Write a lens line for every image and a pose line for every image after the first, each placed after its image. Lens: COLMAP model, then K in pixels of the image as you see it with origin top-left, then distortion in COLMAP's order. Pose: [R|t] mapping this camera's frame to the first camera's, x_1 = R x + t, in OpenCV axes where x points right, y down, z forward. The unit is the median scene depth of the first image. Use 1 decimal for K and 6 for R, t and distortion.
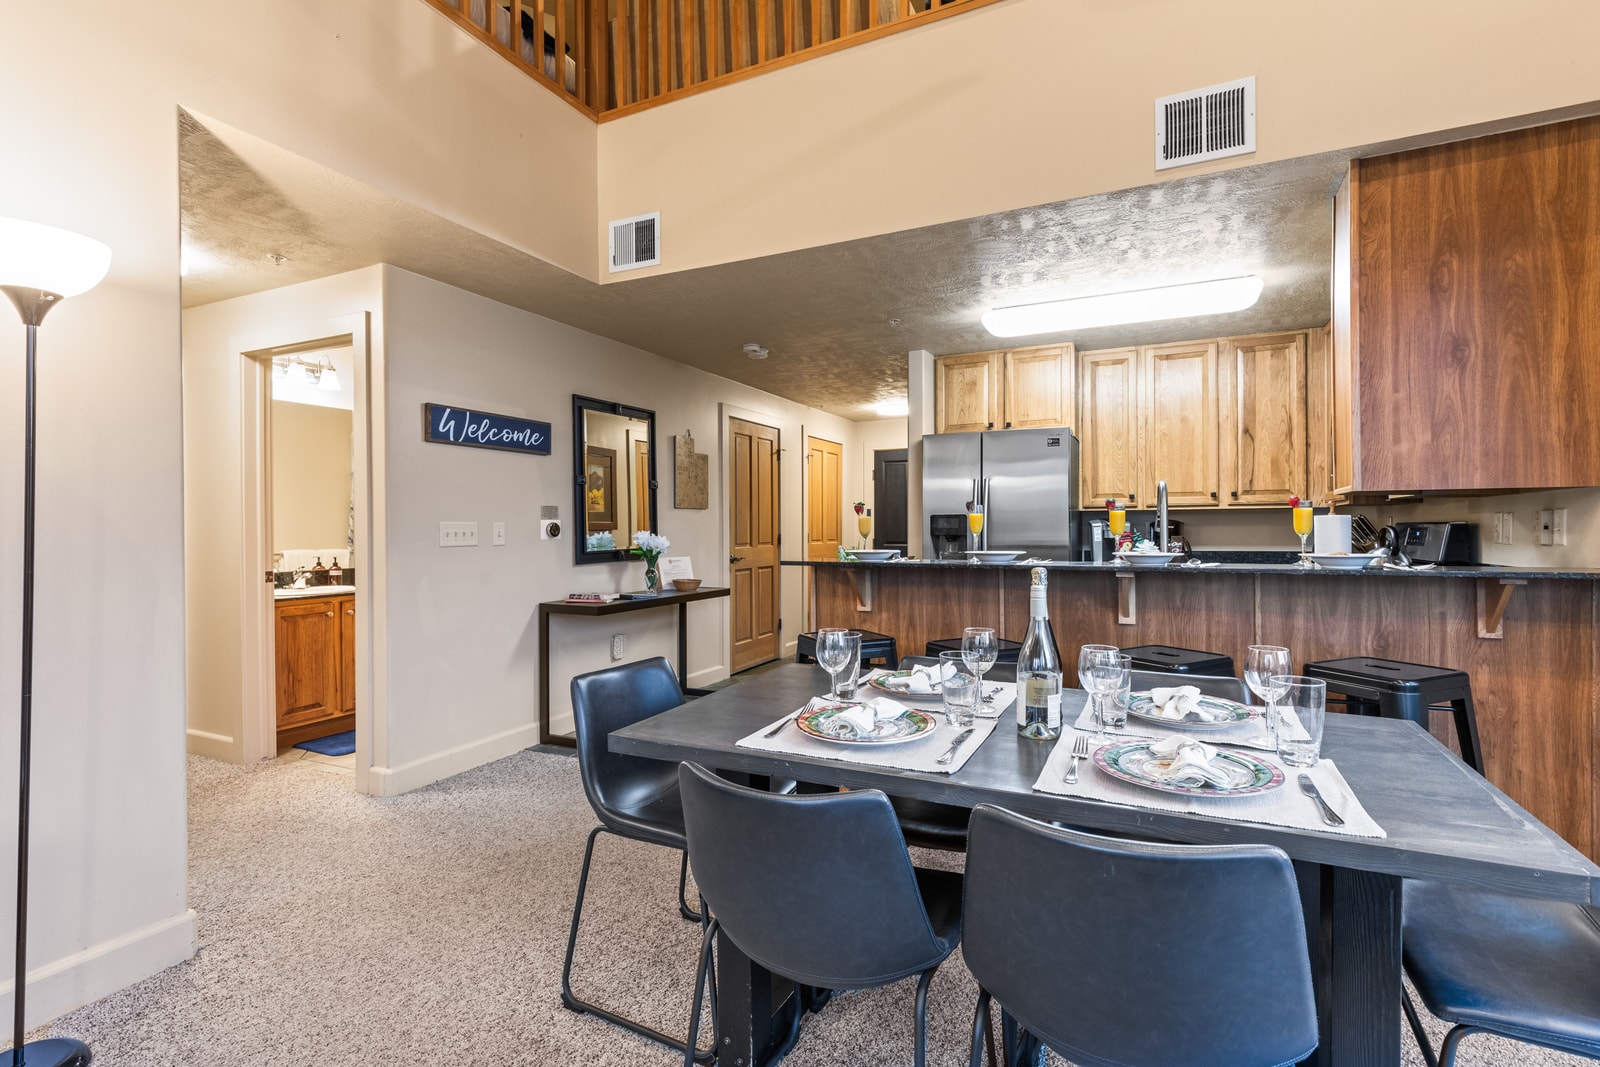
lens RADIAL K [[759.1, 0, 809.8], [0, 759.1, 524.9], [0, 0, 1]] dist [0.014830, -0.002234]
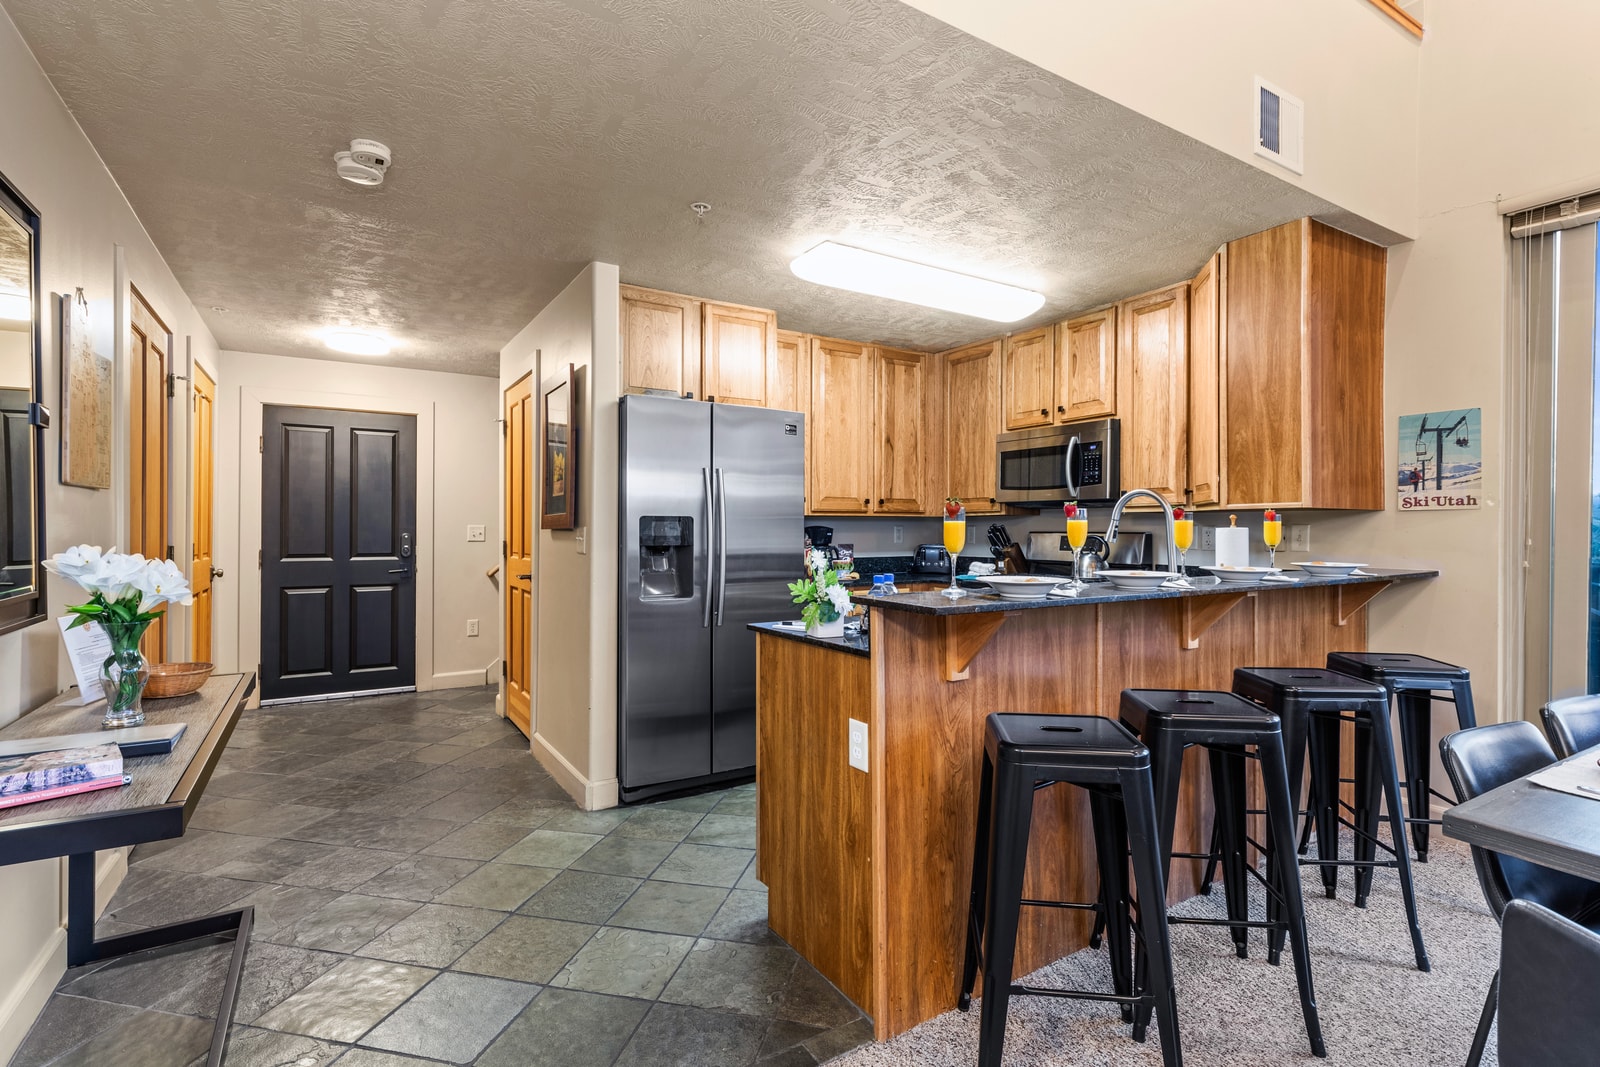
lens RADIAL K [[759.1, 0, 798.8], [0, 759.1, 531.6], [0, 0, 1]] dist [0.014830, -0.002234]
pose [[0.537880, 0.001733, 0.843020, -0.354400], [-0.009284, 0.999949, 0.003867, -0.003414], [-0.842970, -0.009907, 0.537869, 0.556597]]
